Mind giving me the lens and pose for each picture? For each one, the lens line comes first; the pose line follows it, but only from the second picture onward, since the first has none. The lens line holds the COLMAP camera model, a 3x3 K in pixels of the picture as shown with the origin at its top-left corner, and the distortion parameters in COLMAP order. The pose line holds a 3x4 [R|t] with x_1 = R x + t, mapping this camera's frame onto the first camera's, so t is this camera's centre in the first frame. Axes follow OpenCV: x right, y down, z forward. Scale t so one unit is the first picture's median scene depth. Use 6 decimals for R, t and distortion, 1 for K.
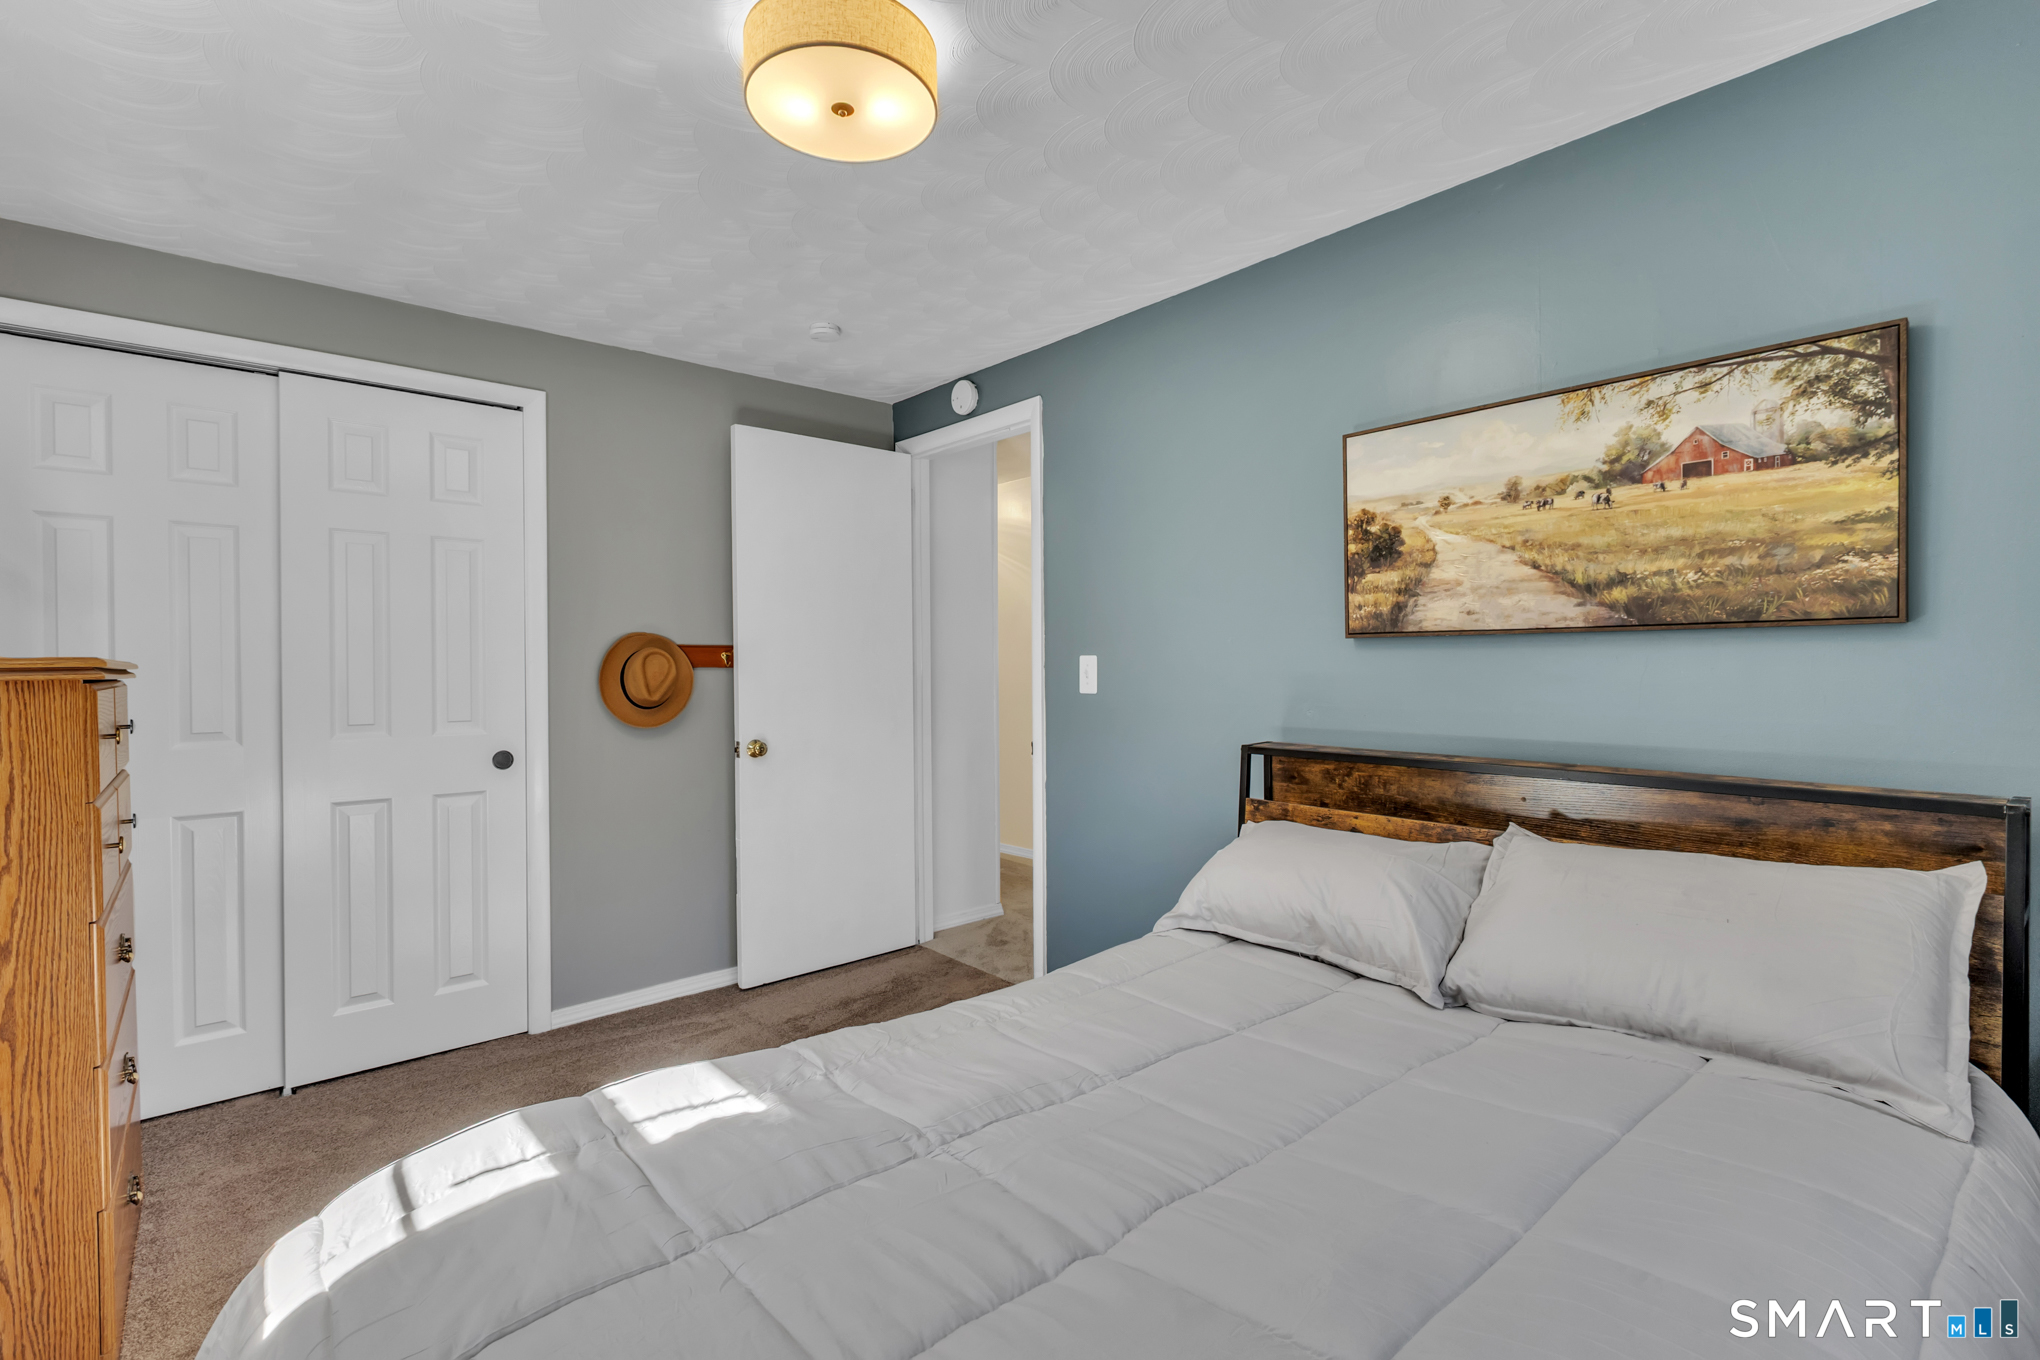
lens RADIAL K [[933.8, 0, 1032.0], [0, 933.8, 677.0], [0, 0, 1]] dist [0.004831, 0.000327]
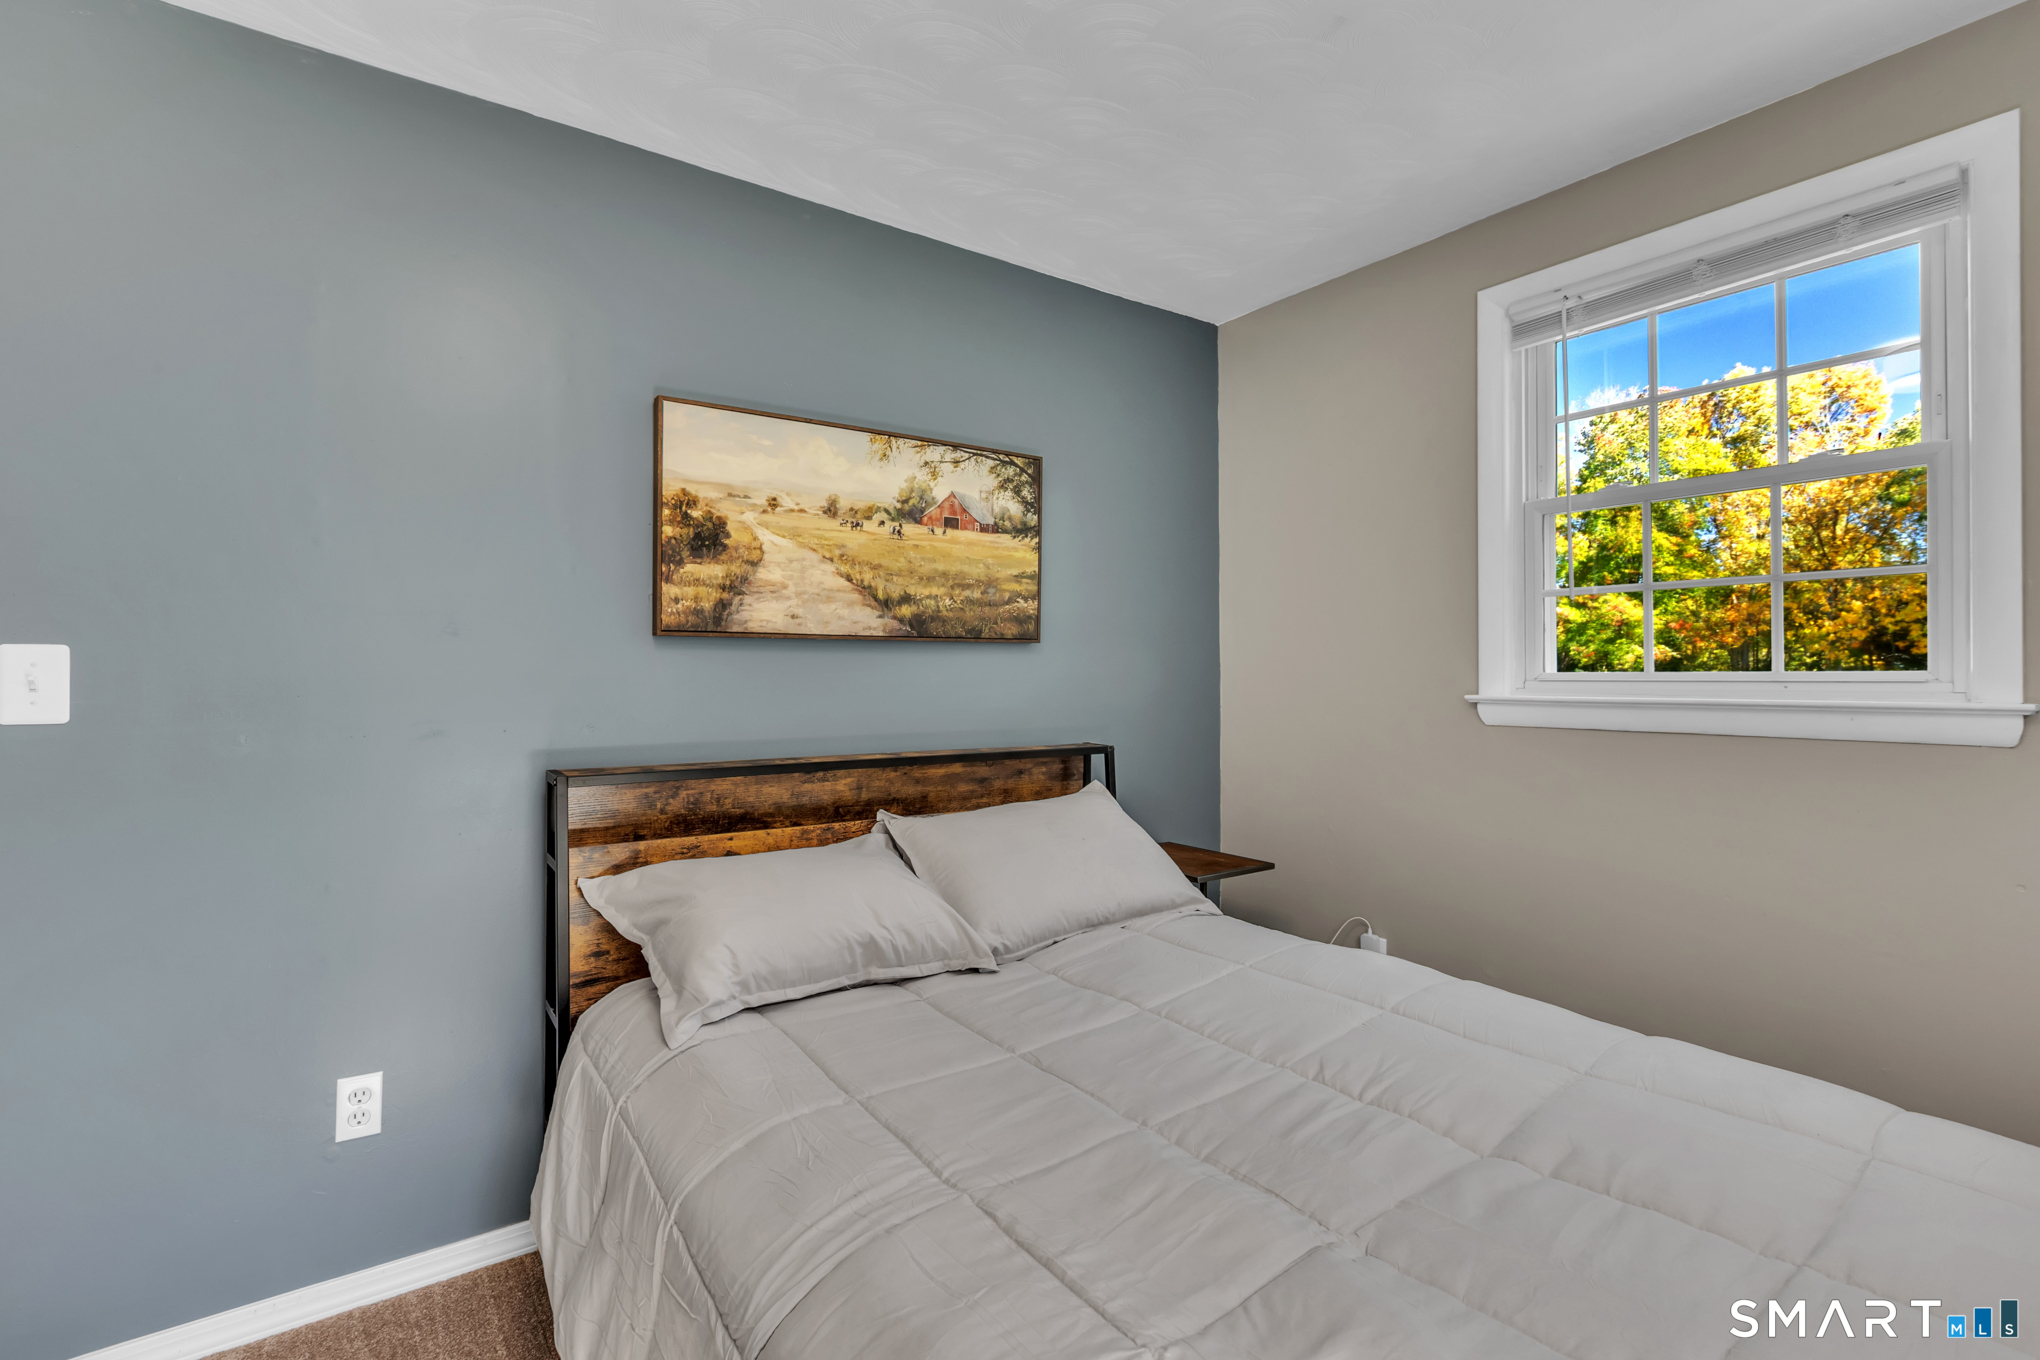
lens RADIAL K [[933.8, 0, 1033.7], [0, 933.8, 671.4], [0, 0, 1]] dist [0.004831, 0.000327]
pose [[0.109012, 0.001747, 0.994039, -0.577526], [0.011119, 0.999934, -0.002976, -0.003331], [-0.993978, 0.011377, 0.108986, 0.704139]]
